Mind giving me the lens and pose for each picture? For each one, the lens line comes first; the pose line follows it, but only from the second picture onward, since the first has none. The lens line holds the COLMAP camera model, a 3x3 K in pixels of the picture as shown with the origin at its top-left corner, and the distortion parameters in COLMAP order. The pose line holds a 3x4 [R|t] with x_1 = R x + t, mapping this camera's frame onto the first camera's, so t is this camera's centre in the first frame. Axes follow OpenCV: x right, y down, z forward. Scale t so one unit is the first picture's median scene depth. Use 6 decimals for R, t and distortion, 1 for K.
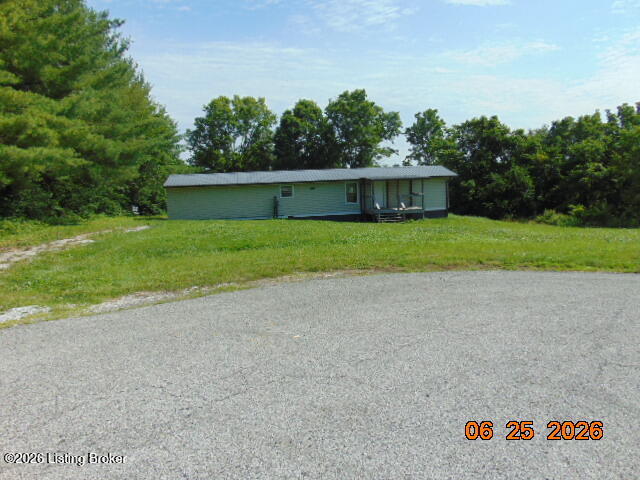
lens RADIAL K [[479.7, 0, 320.0], [0, 479.7, 240.0], [0, 0, 1]] dist [-0.027765, 0.051293]
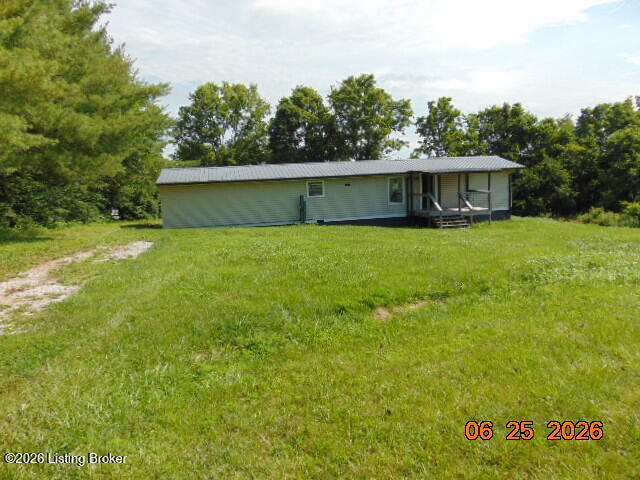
lens RADIAL K [[479.7, 0, 320.0], [0, 479.7, 240.0], [0, 0, 1]] dist [-0.027765, 0.051293]
pose [[0.998665, -0.014411, 0.049610, -0.051585], [0.014232, 0.999891, 0.003973, -0.010677], [-0.049662, -0.003262, 0.998761, 0.111014]]
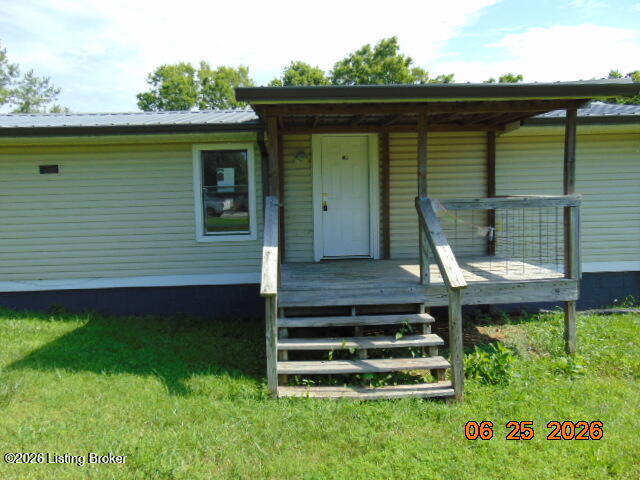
lens RADIAL K [[479.7, 0, 320.0], [0, 479.7, 240.0], [0, 0, 1]] dist [-0.027765, 0.051293]
pose [[0.993210, 0.024453, -0.113737, 0.071558], [-0.029886, 0.998480, -0.046306, -0.033338], [0.112432, 0.049390, 0.992431, 0.403235]]
